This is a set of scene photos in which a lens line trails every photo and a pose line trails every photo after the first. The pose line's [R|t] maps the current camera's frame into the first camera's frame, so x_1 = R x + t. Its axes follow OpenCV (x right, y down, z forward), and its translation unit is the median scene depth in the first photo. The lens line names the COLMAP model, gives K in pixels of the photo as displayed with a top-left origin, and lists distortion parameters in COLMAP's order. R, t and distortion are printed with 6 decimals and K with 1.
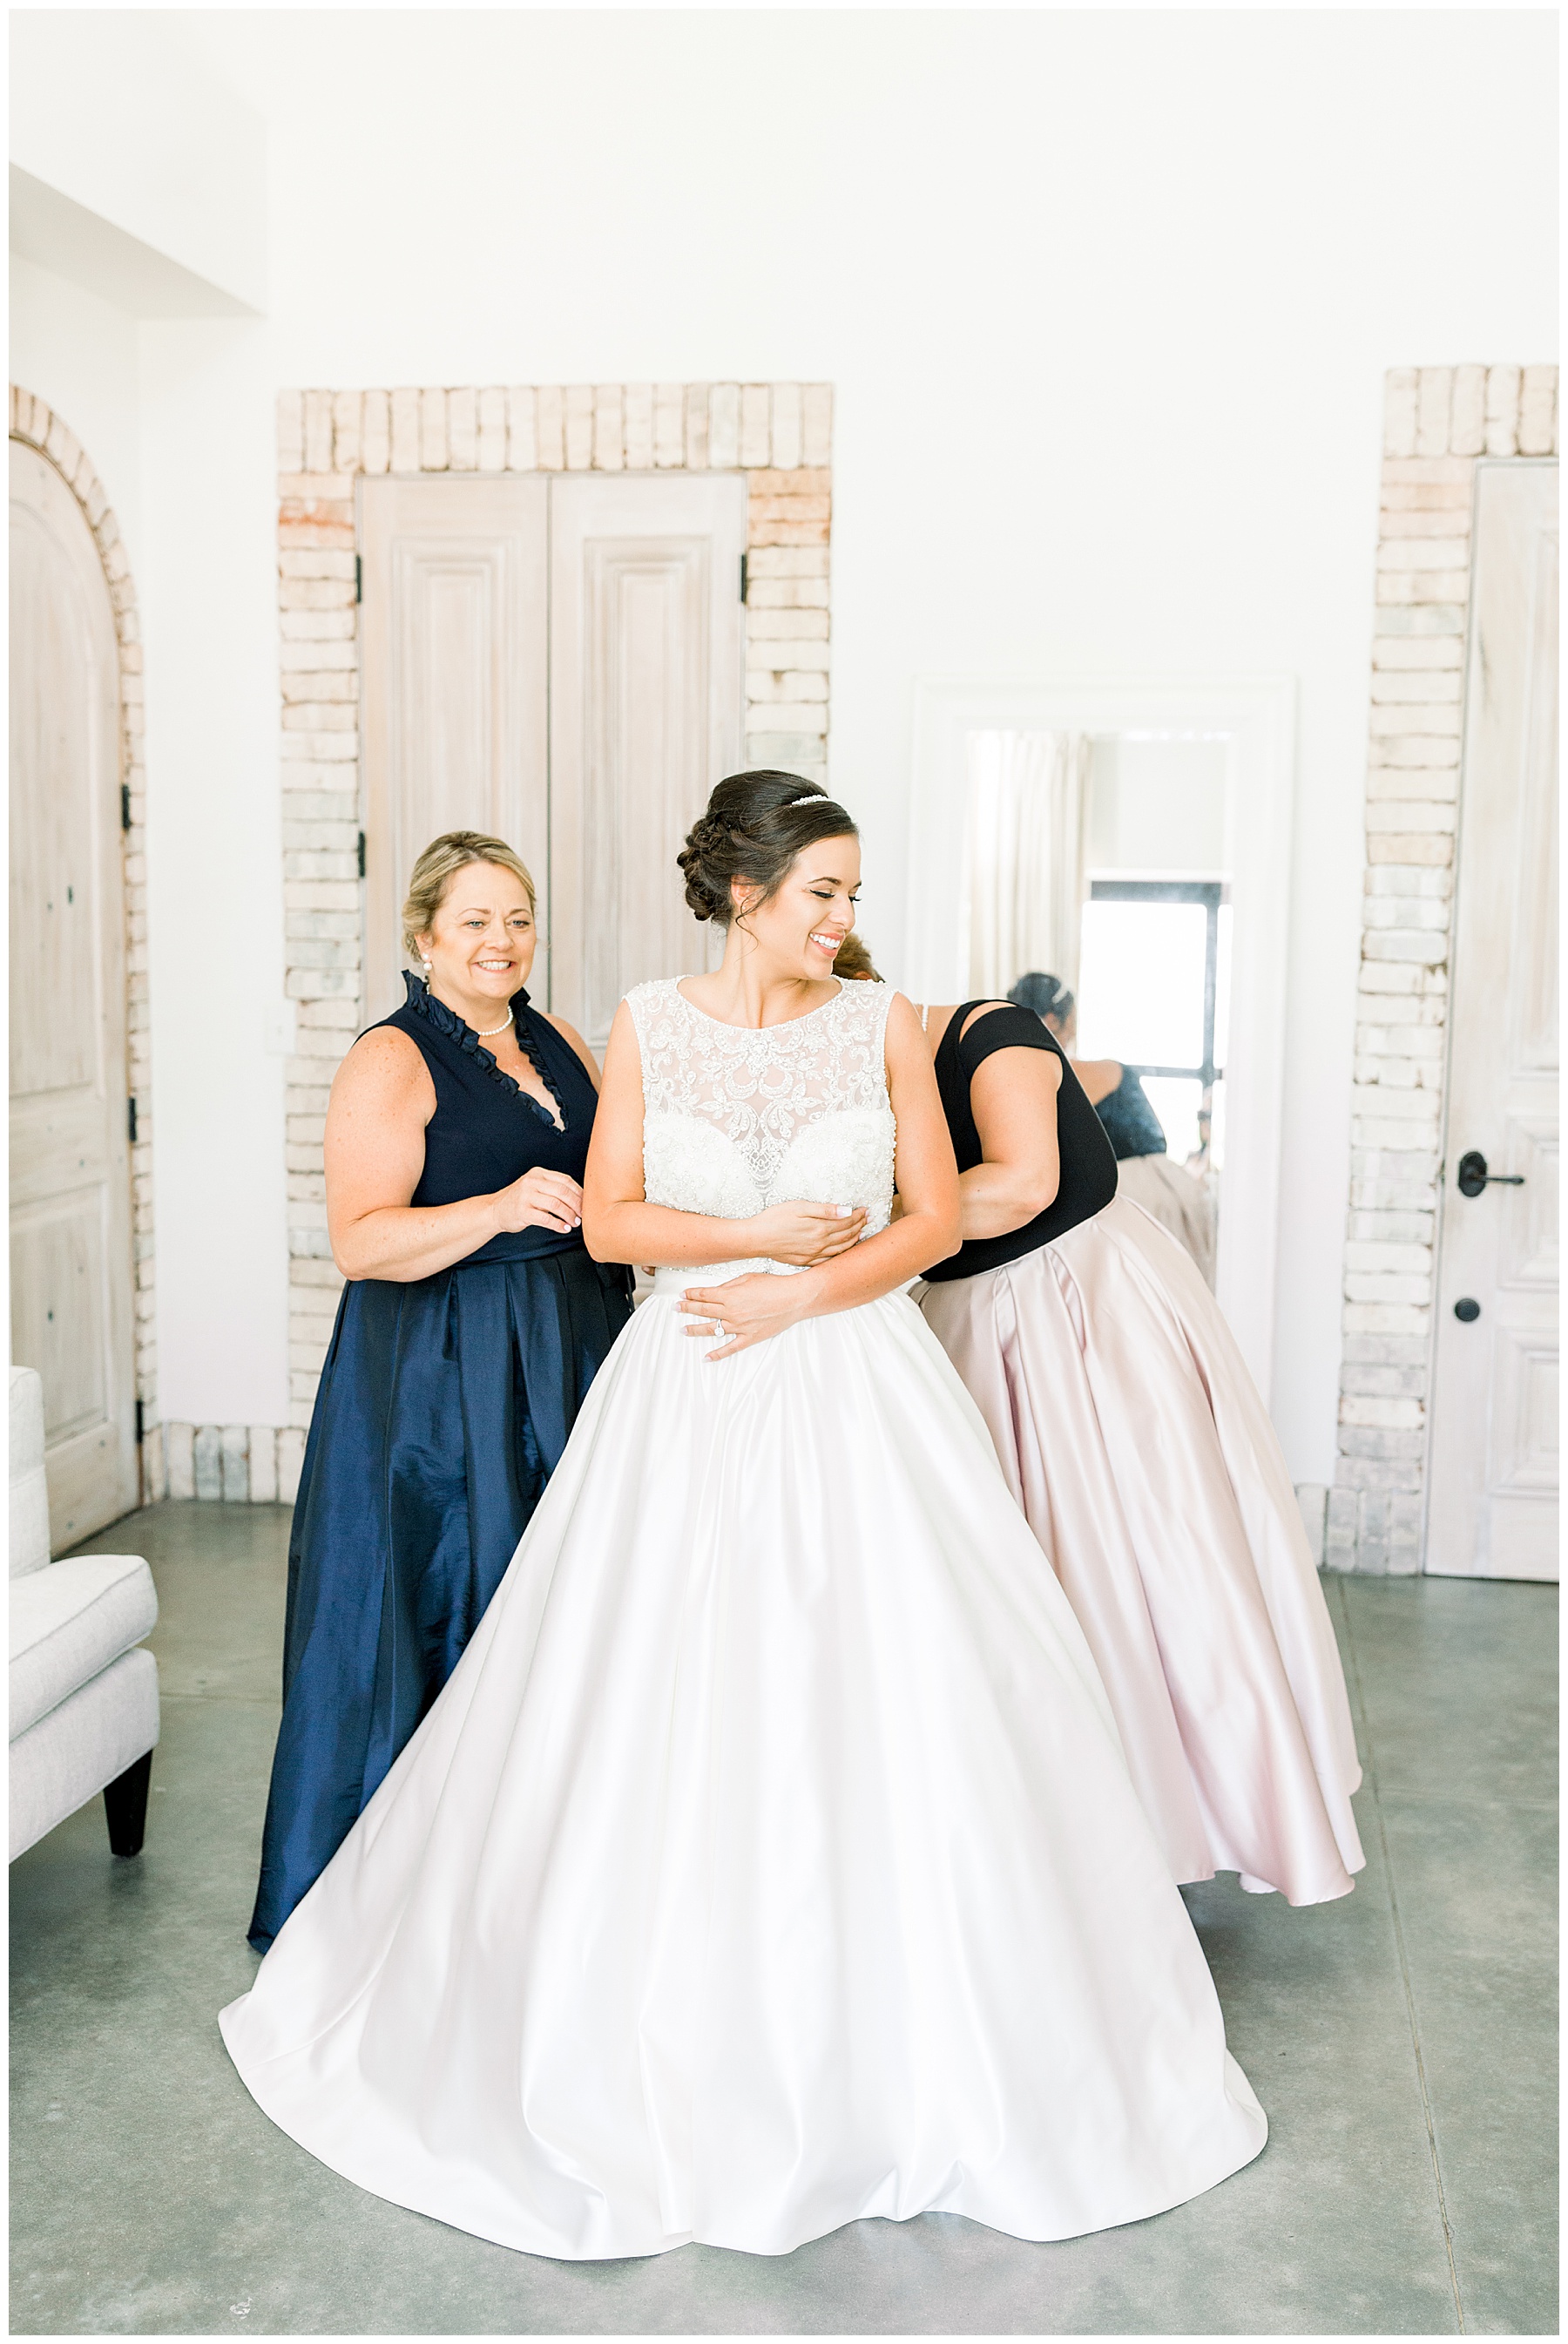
lens RADIAL K [[2385.5, 0, 784.0], [0, 2385.5, 1172.0], [0, 0, 1]] dist [-0.001825, 0.016683]
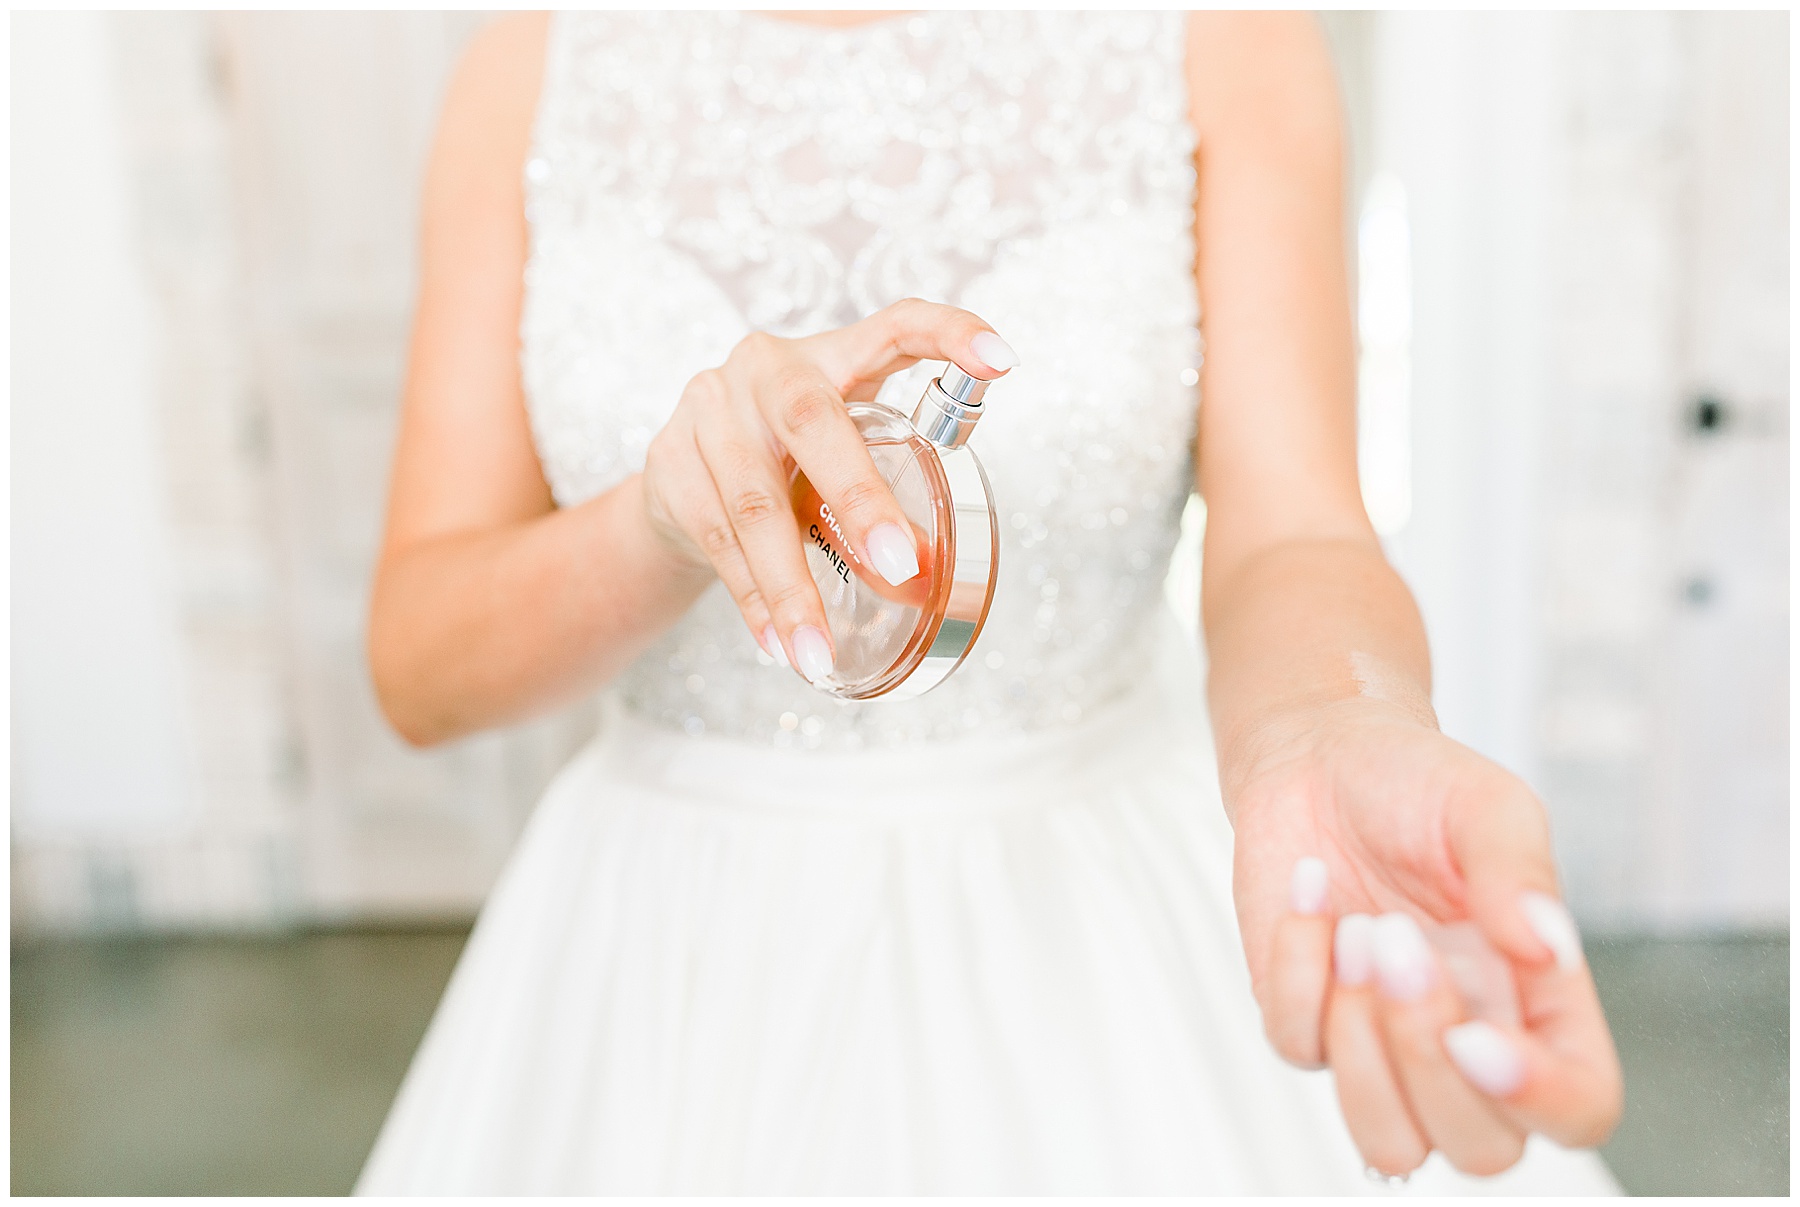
lens RADIAL K [[1832.1, 0, 900.0], [0, 1832.1, 603.5], [0, 0, 1]] dist [-0.001825, 0.016683]
pose [[0.997367, -0.021610, 0.069218, -0.014837], [0.014942, 0.995322, 0.095453, 0.000893], [-0.070957, -0.094167, 0.993024, 0.437191]]
